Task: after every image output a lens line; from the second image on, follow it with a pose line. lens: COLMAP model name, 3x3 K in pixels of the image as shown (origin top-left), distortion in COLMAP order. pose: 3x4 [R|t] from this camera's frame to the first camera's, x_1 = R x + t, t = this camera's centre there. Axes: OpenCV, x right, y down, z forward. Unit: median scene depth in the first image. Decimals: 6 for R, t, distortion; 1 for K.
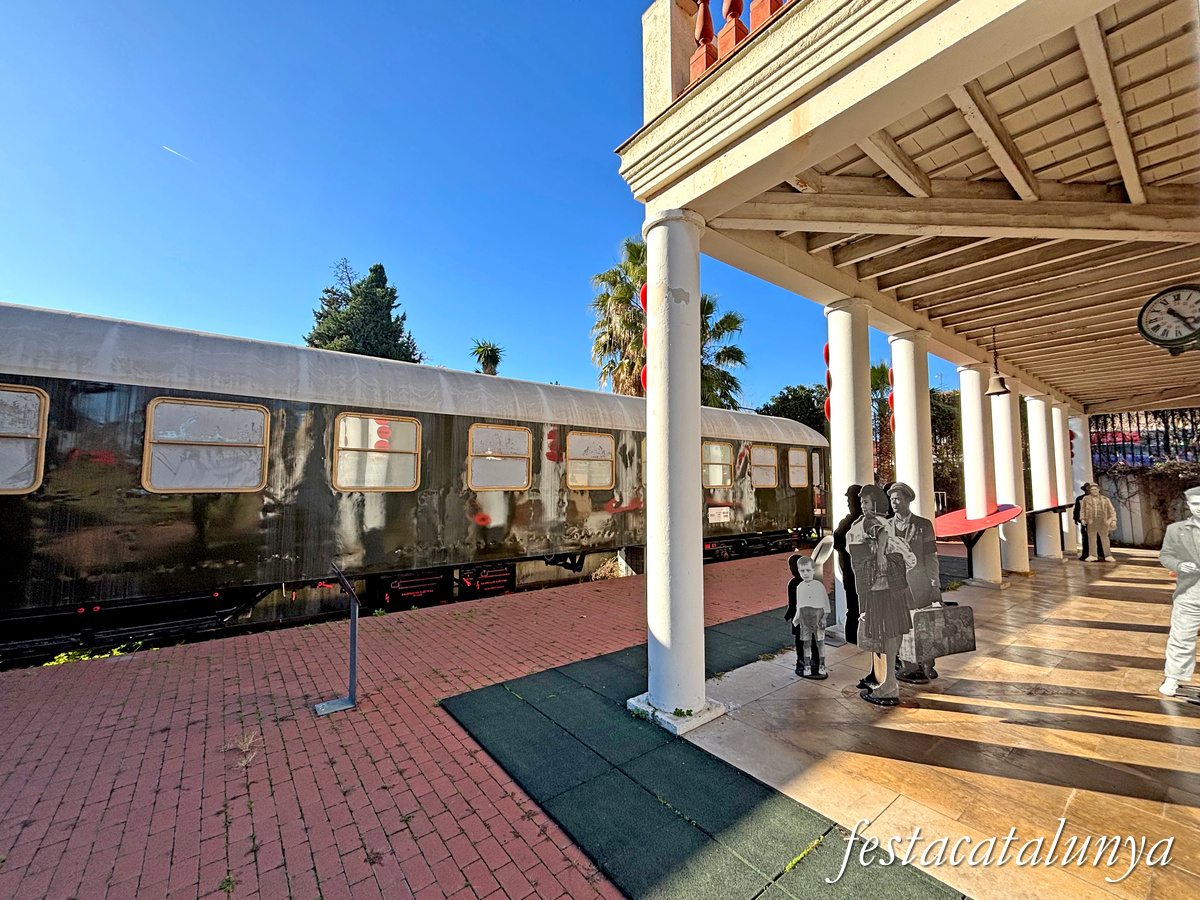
lens RADIAL K [[484.4, 0, 602.2], [0, 484.4, 449.7], [0, 0, 1]] dist [-0.001043, -0.000101]
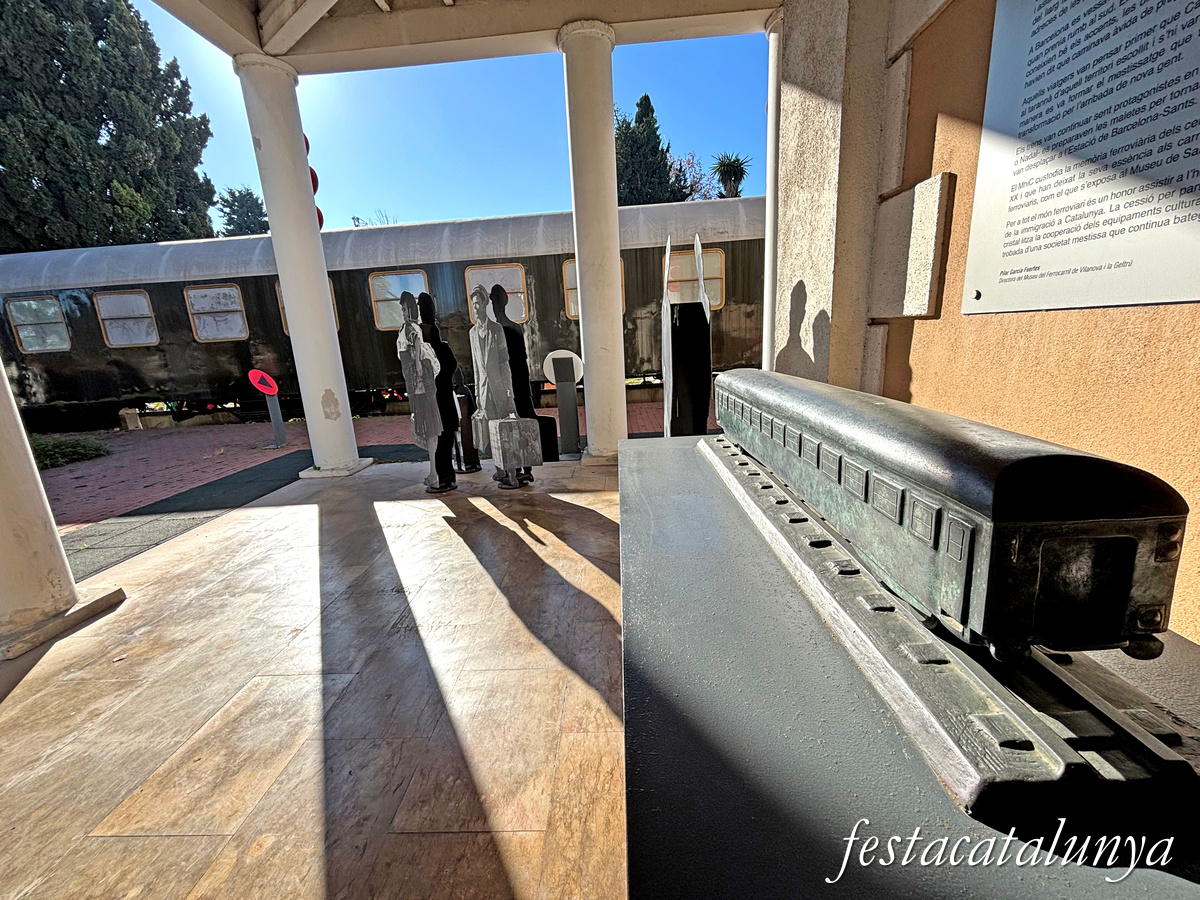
lens RADIAL K [[484.4, 0, 599.1], [0, 484.4, 445.8], [0, 0, 1]] dist [-0.001043, -0.000101]
pose [[0.760474, 0.099715, -0.641667, 0.772123], [0.105682, 0.955961, 0.273805, 0.073475], [0.640712, -0.276034, 0.716445, 0.225849]]
